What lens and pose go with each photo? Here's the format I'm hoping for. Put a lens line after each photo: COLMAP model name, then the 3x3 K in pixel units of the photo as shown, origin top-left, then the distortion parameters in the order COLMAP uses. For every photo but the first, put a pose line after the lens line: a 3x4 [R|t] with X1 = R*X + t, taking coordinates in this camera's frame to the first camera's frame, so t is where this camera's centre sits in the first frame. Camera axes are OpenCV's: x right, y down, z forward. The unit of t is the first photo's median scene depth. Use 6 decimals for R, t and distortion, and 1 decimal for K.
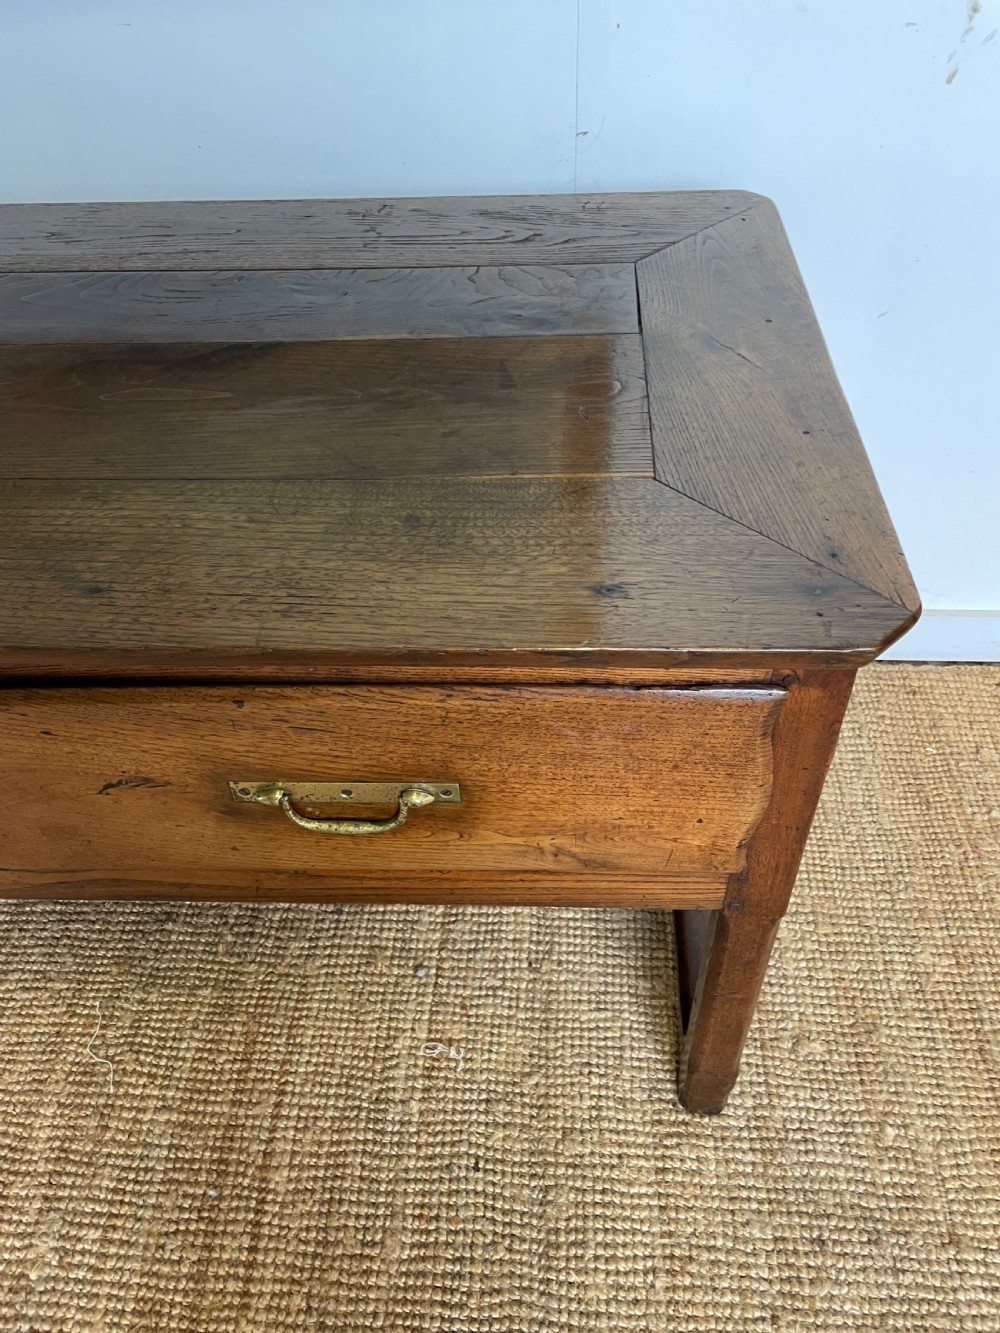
lens RADIAL K [[1013.6, 0, 507.3], [0, 1013.6, 663.1], [0, 0, 1]] dist [0.070035, -0.099221]
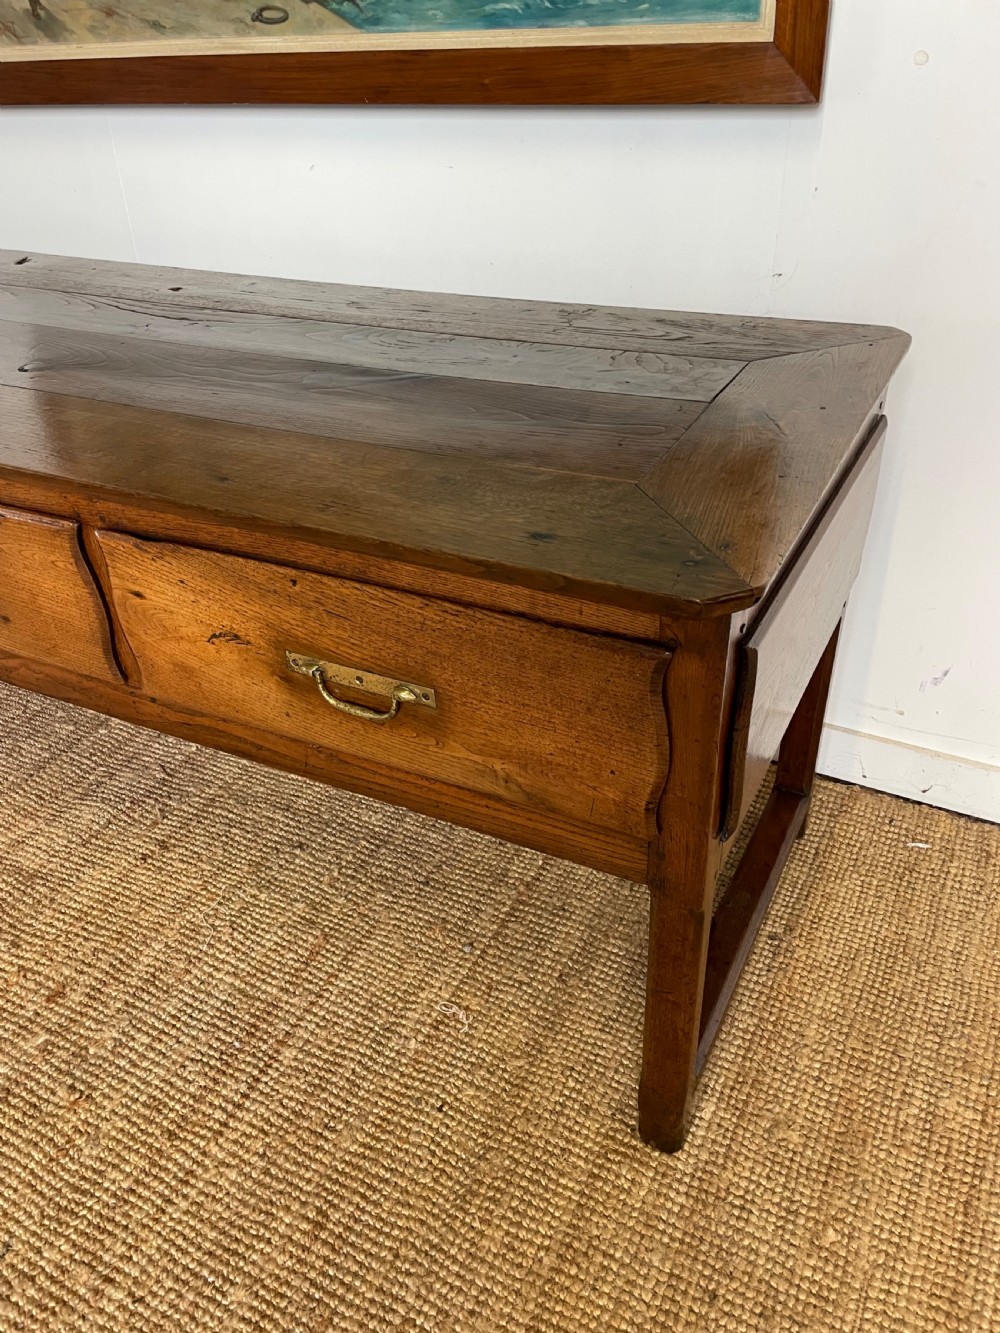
lens RADIAL K [[1013.6, 0, 497.9], [0, 1013.6, 669.6], [0, 0, 1]] dist [0.070035, -0.099221]
pose [[0.909875, 0.222850, -0.349951, 0.308111], [-0.276375, 0.954659, -0.110648, 0.141423], [0.309426, 0.197393, 0.930211, -0.108555]]
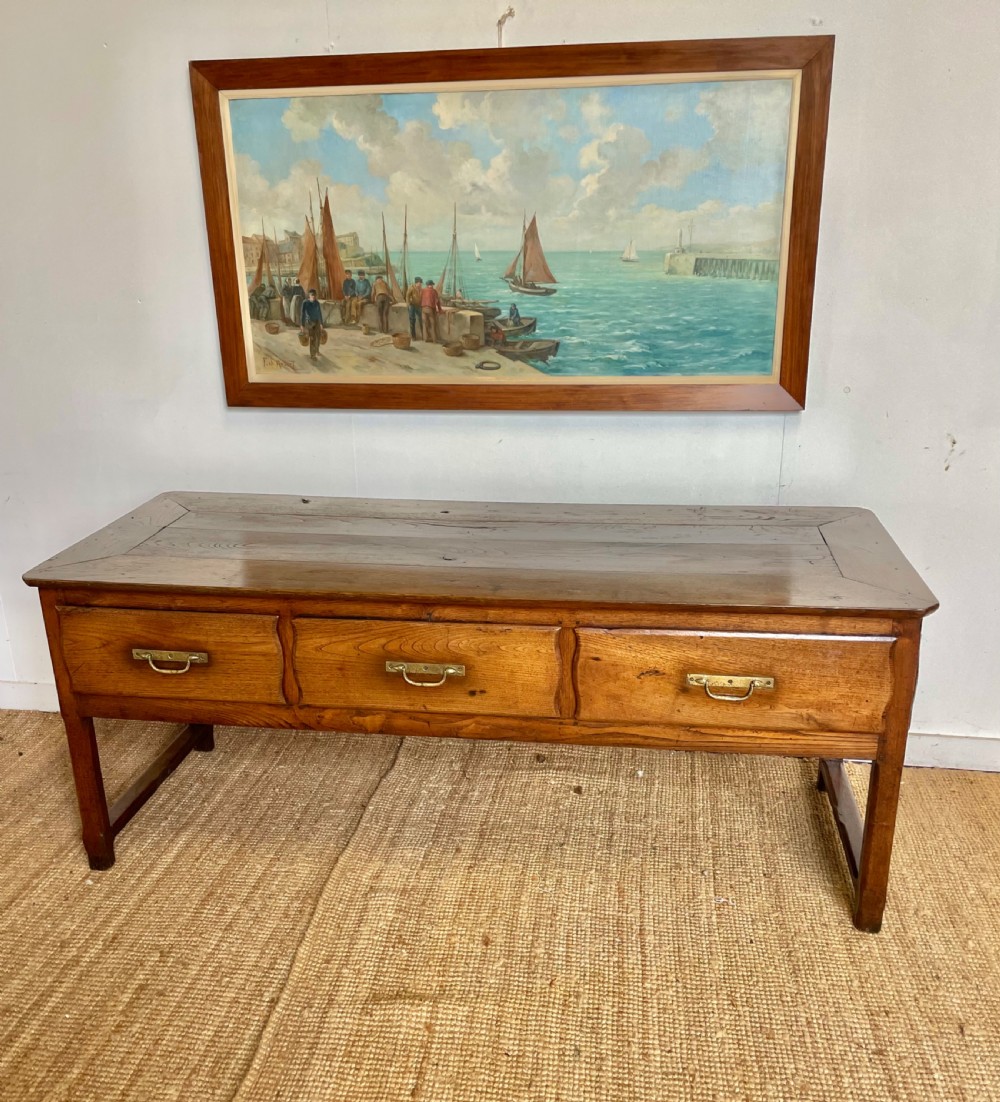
lens RADIAL K [[1005.0, 0, 492.9], [0, 1005.0, 579.2], [0, 0, 1]] dist [0.043827, -0.036677]
pose [[0.994376, 0.044284, -0.096203, -0.363301], [-0.080390, 0.906985, -0.413419, 0.698792], [0.068946, 0.418828, 0.905444, -1.064537]]
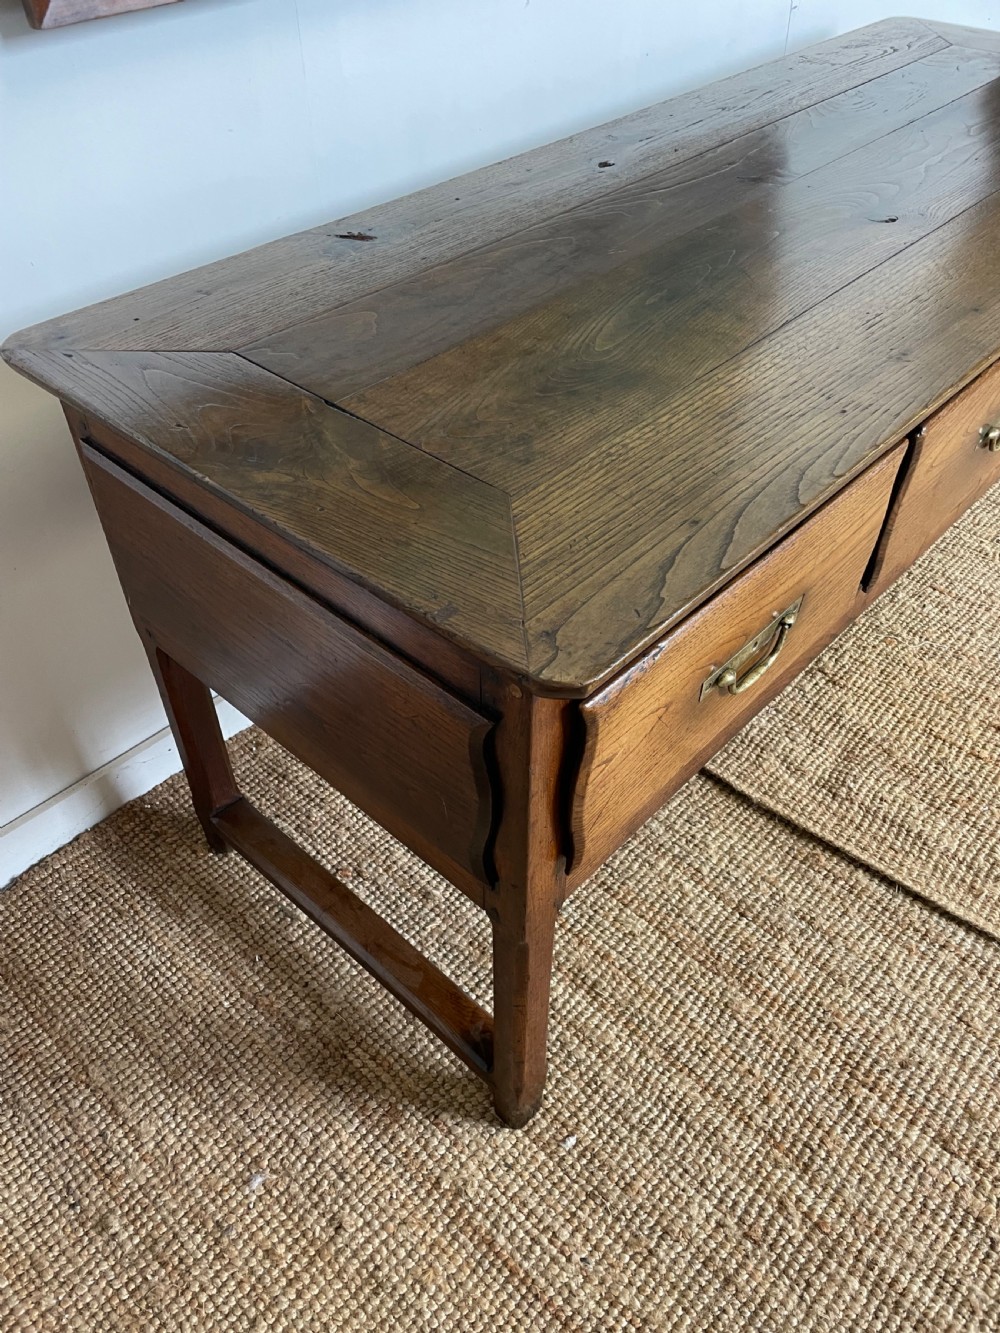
lens RADIAL K [[1013.6, 0, 486.7], [0, 1013.6, 670.2], [0, 0, 1]] dist [0.070035, -0.099221]
pose [[0.643505, -0.511983, 0.569013, -1.786646], [0.525649, 0.835956, 0.157706, -0.155061], [-0.556412, 0.197616, 0.807064, 0.177768]]
